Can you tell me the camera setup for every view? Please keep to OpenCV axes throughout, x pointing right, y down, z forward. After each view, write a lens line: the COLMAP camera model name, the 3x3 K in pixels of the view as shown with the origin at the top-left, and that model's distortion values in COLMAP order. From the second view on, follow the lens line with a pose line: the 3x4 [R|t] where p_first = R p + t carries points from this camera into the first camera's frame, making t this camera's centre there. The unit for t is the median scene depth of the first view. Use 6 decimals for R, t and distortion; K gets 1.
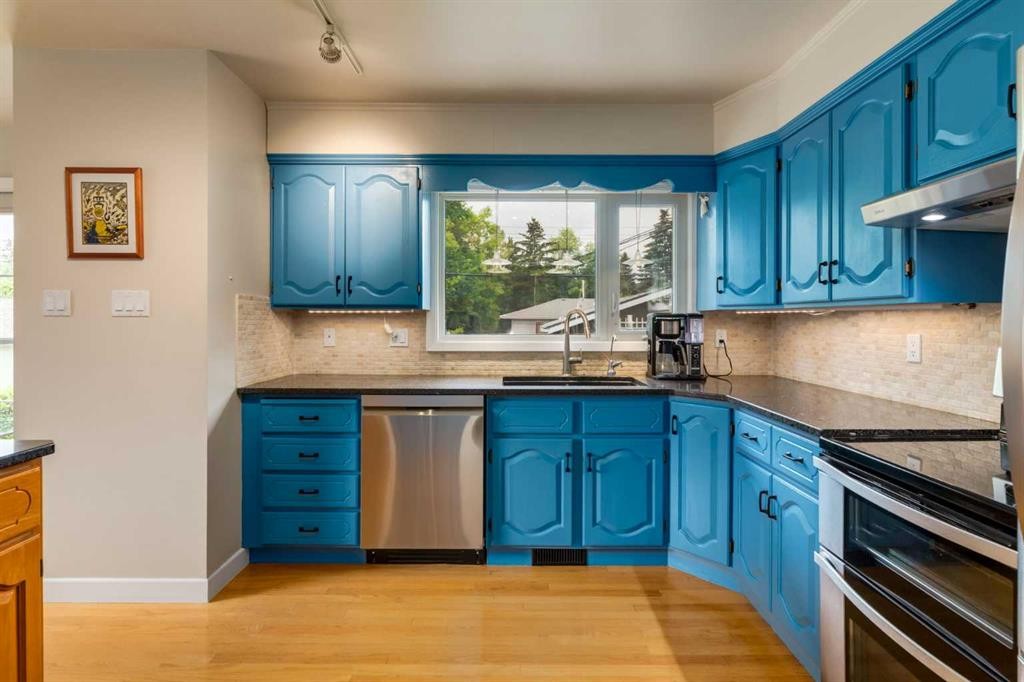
lens RADIAL K [[507.3, 0, 511.5], [0, 507.3, 322.9], [0, 0, 1]] dist [-0.000920, -0.000345]
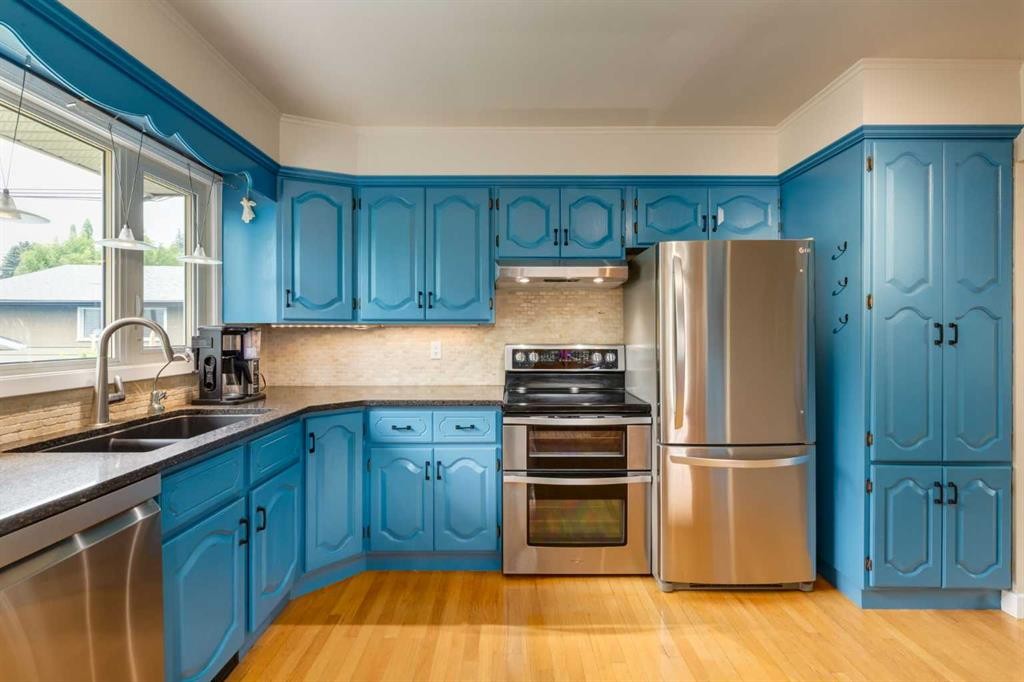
lens RADIAL K [[448.5, 0, 512.0], [0, 448.5, 341.0], [0, 0, 1]] dist [-0.000078, -0.000218]
pose [[-0.005023, -0.018919, 0.999808, -0.546008], [0.008887, 0.999781, 0.018963, -0.004273], [-0.999948, 0.008981, -0.004853, 0.647942]]
